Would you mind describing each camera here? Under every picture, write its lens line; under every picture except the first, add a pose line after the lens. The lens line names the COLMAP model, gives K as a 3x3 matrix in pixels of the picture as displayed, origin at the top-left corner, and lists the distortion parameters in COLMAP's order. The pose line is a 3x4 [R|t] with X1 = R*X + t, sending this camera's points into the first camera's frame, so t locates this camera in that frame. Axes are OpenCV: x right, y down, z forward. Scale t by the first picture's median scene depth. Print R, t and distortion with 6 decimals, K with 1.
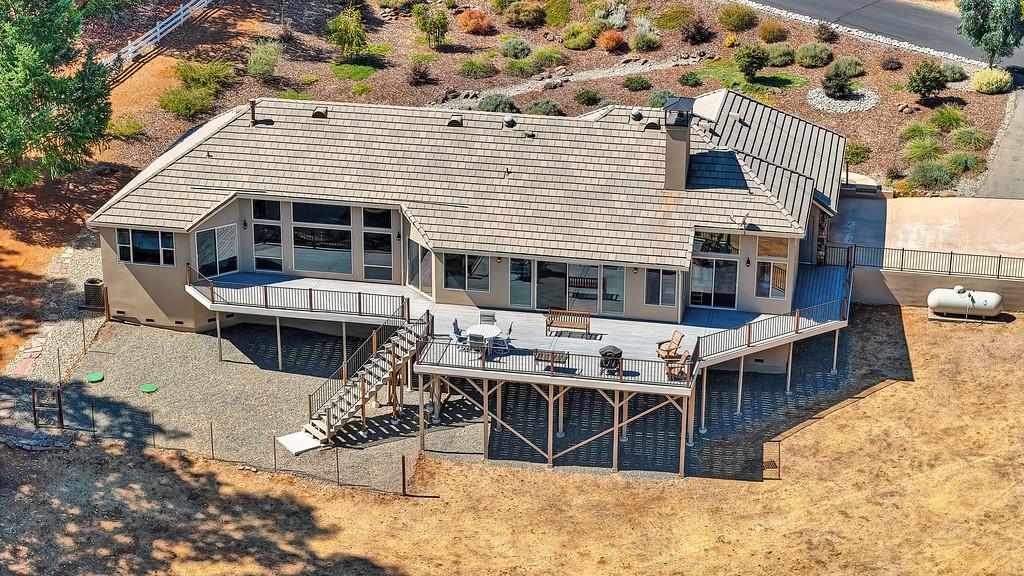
lens RADIAL K [[2015.8, 0, 512.0], [0, 2015.8, 288.0], [0, 0, 1]] dist [-0.007201, -0.022348]
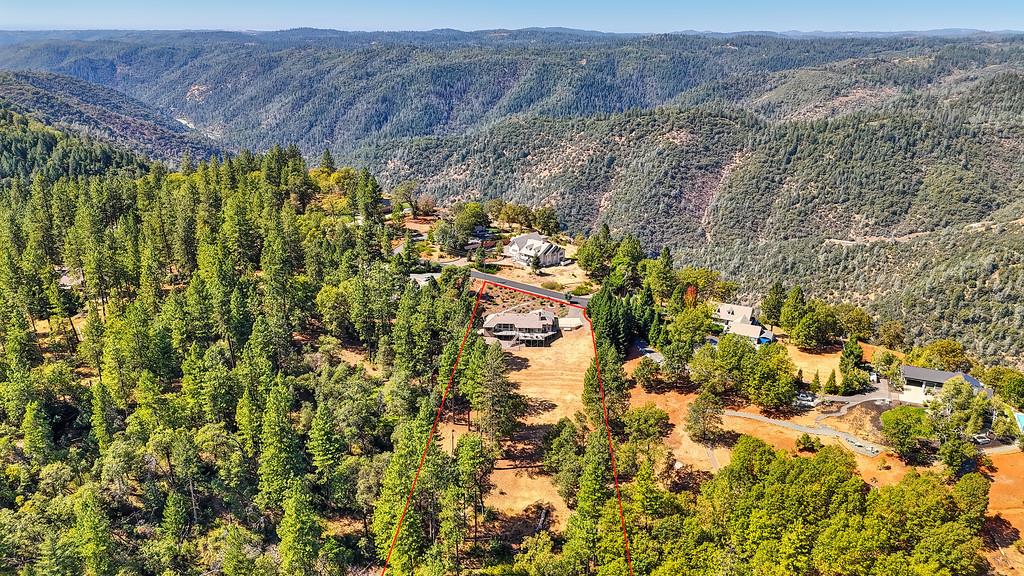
lens RADIAL K [[680.6, 0, 512.0], [0, 680.6, 288.0], [0, 0, 1]] dist [0.000001, -0.000164]
pose [[0.986571, -0.054762, 0.153877, -0.604126], [0.061776, 0.997240, -0.041173, -0.081714], [-0.151198, 0.050126, 0.987232, -2.509209]]
